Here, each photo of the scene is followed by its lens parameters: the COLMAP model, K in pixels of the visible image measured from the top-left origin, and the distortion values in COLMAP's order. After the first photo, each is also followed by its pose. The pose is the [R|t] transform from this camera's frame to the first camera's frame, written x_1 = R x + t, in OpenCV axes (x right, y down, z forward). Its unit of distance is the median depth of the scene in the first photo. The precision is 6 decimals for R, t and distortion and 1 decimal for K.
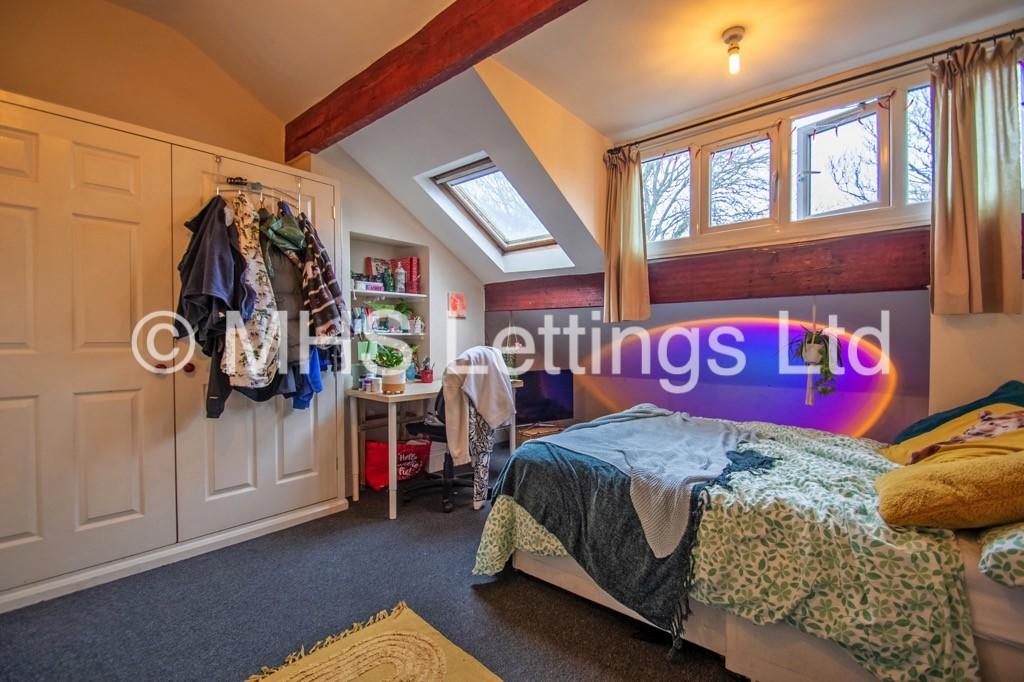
lens RADIAL K [[451.2, 0, 516.1], [0, 451.2, 341.8], [0, 0, 1]] dist [-0.001171, -0.000322]
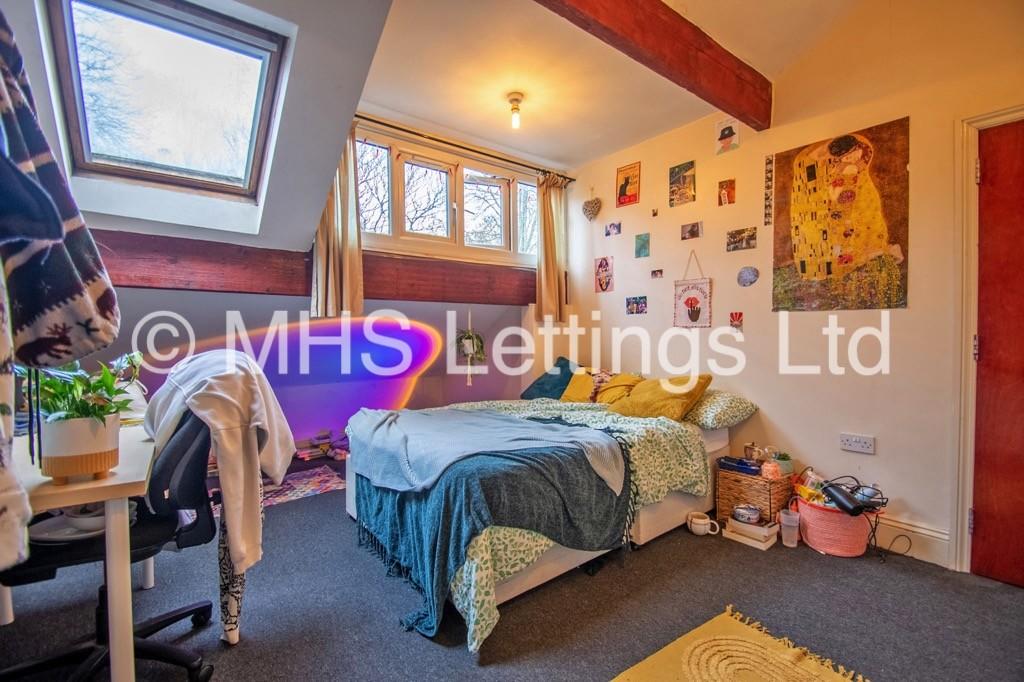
lens RADIAL K [[451.2, 0, 516.1], [0, 451.2, 341.8], [0, 0, 1]] dist [-0.001171, -0.000322]
pose [[0.184828, -0.020084, 0.982566, -0.643362], [0.016901, 0.999708, 0.017255, -0.009066], [-0.982626, 0.013417, 0.185113, 0.623043]]
